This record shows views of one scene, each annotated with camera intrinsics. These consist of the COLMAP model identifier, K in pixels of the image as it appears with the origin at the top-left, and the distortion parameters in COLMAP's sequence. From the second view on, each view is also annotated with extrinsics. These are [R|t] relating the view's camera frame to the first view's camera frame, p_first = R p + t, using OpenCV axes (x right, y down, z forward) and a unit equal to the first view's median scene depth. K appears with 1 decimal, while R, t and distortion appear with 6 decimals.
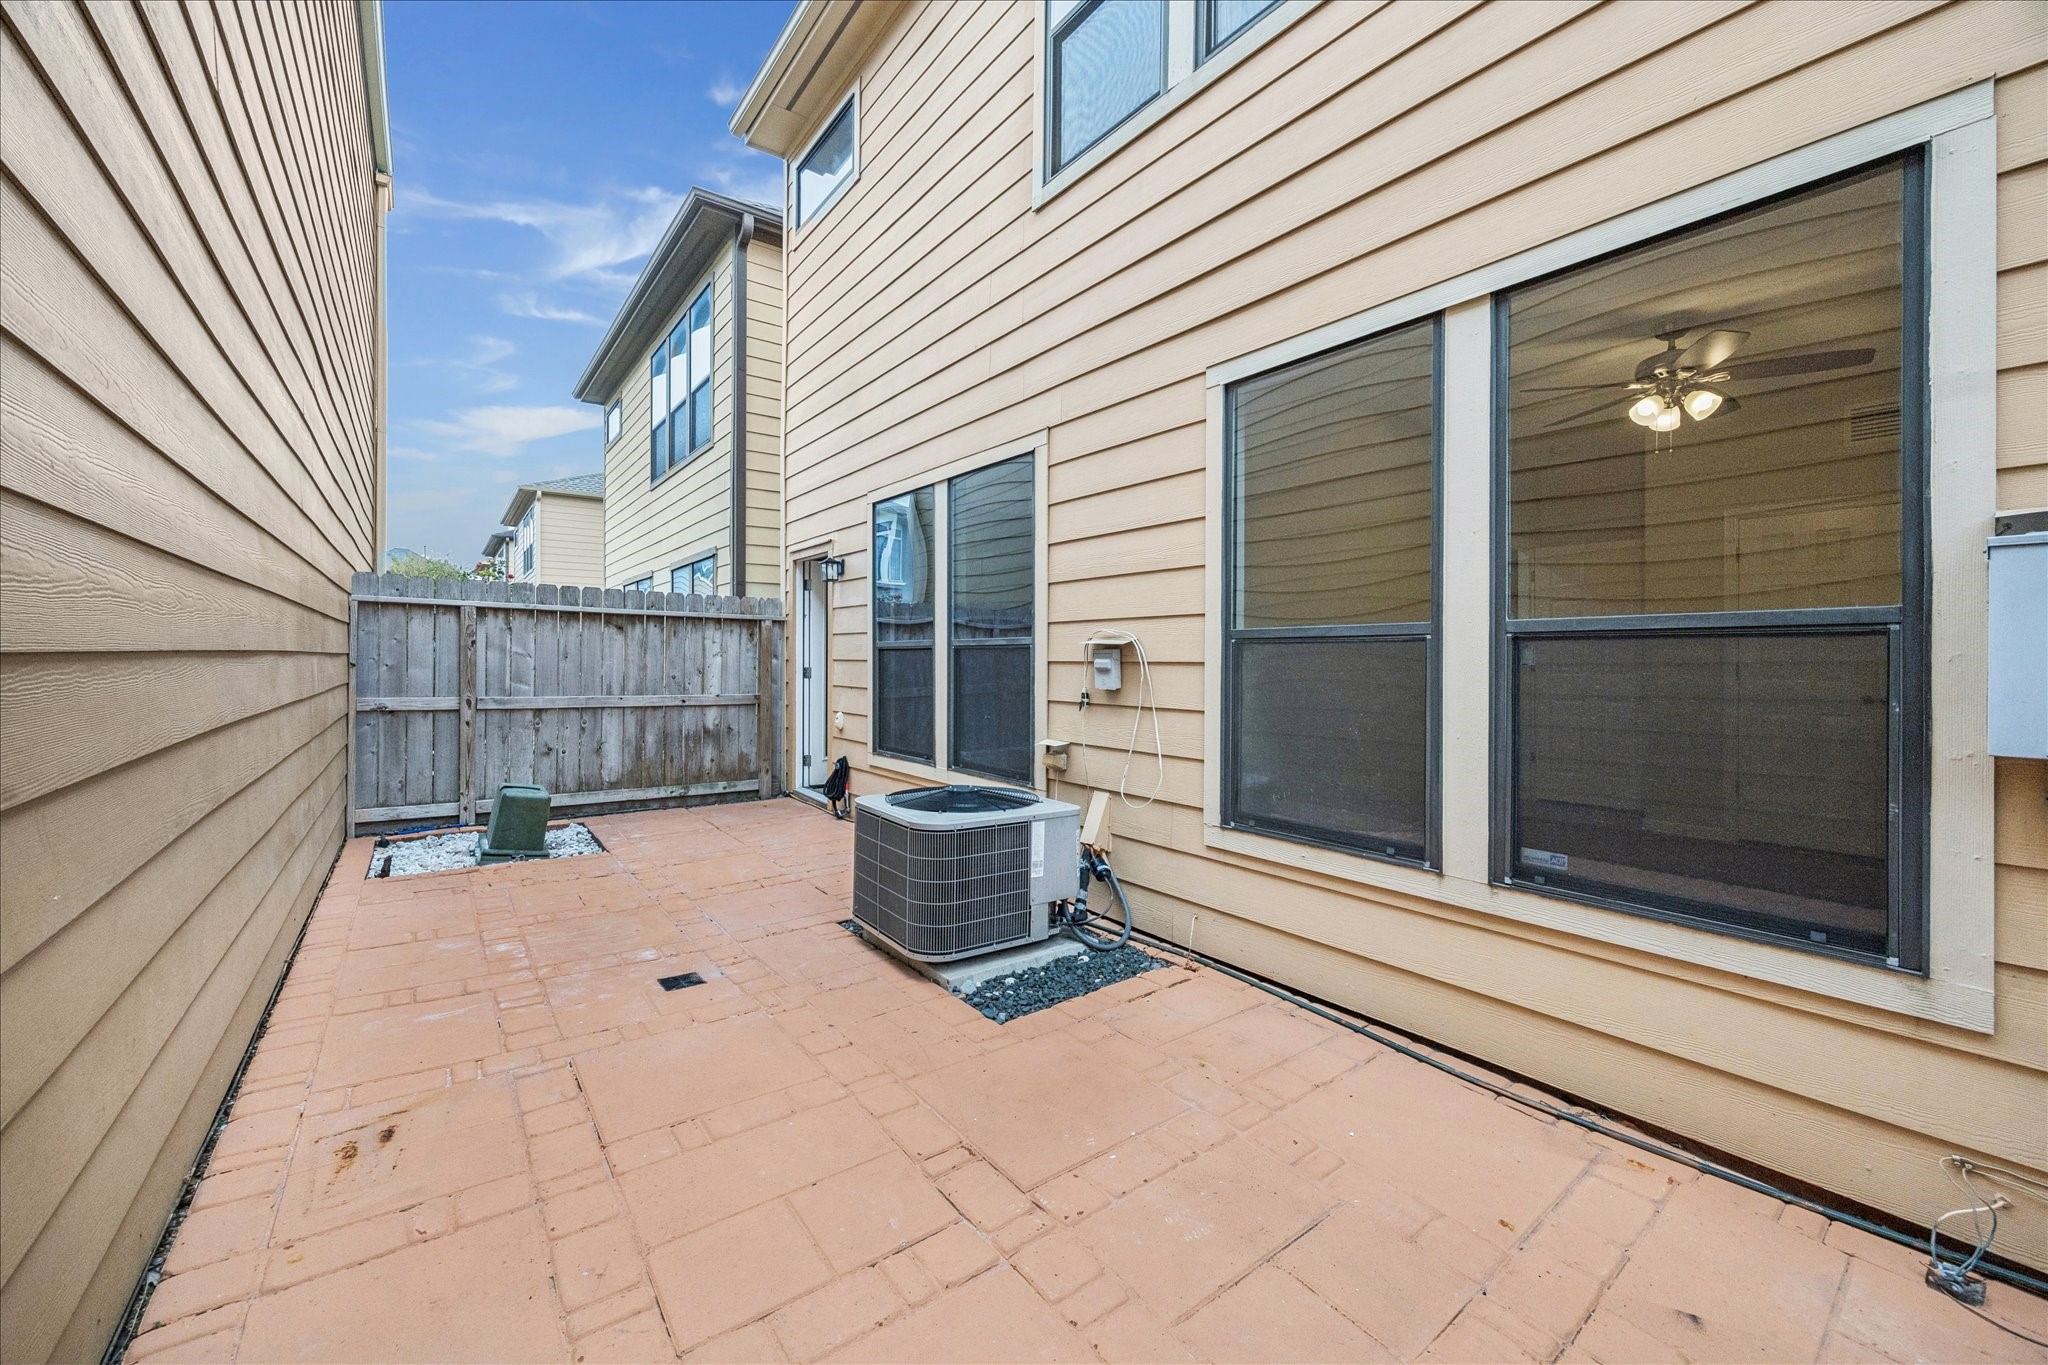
lens RADIAL K [[800.4, 0, 1052.2], [0, 800.4, 669.0], [0, 0, 1]] dist [-0.000869, 0.000060]
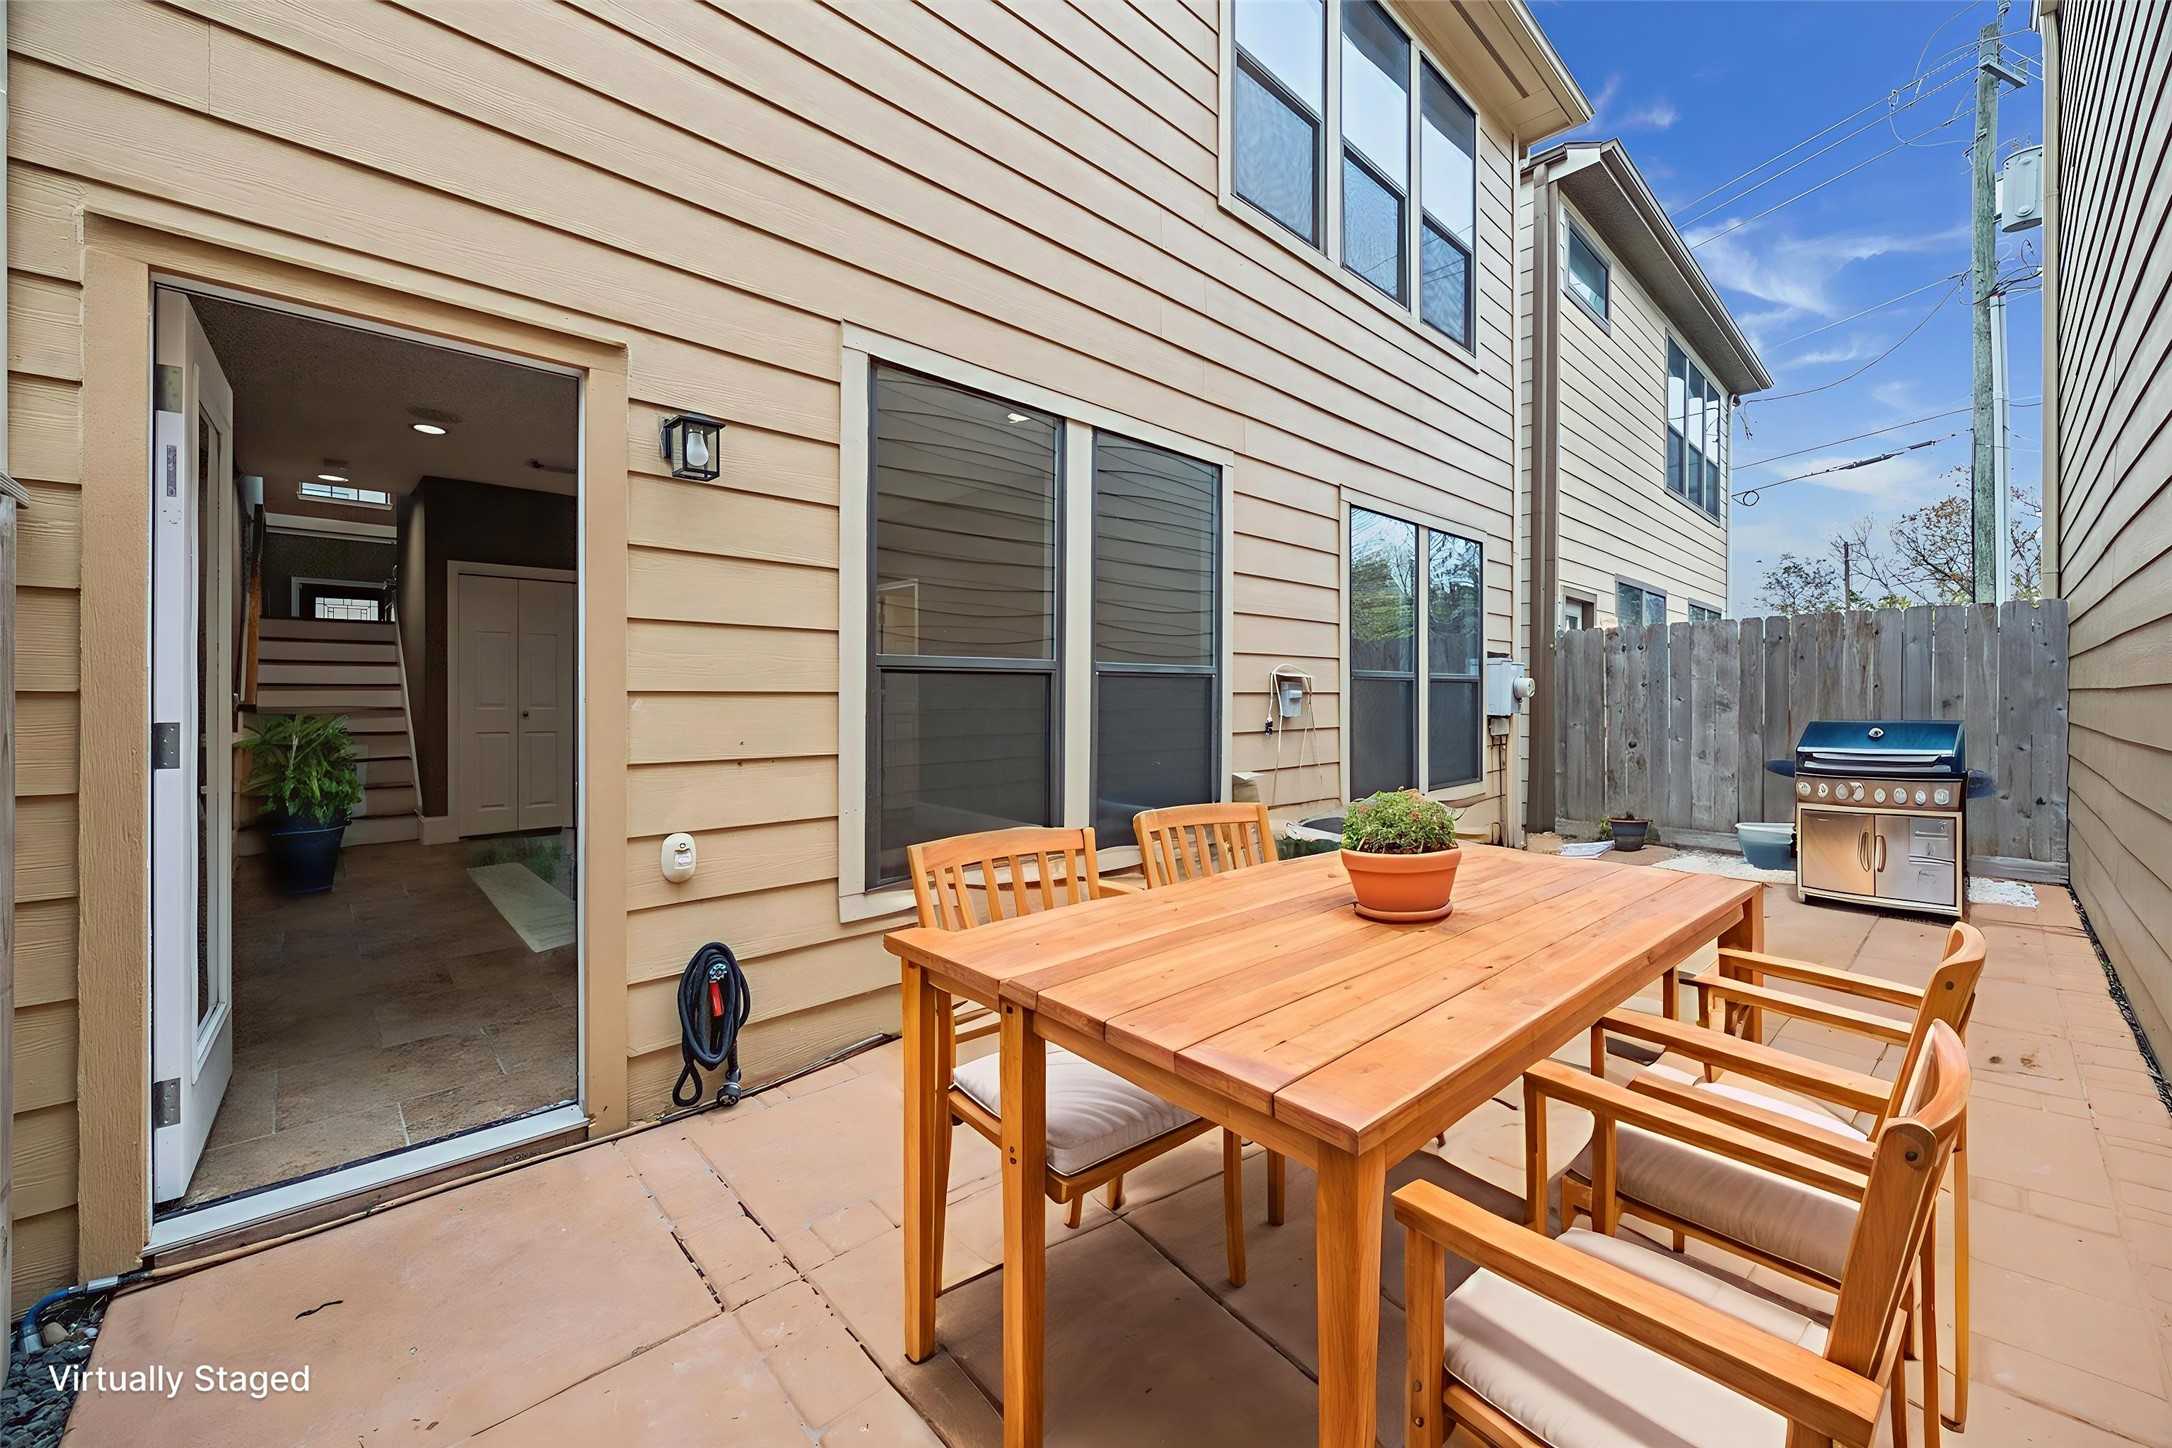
lens RADIAL K [[861.5, 0, 1091.3], [0, 861.5, 692.7], [0, 0, 1]] dist [-0.000032, 0.000150]
pose [[-0.095767, -0.005106, 0.995391, -0.989292], [0.009440, 0.999937, 0.006038, -0.016897], [-0.995359, 0.009974, -0.095713, 1.232014]]
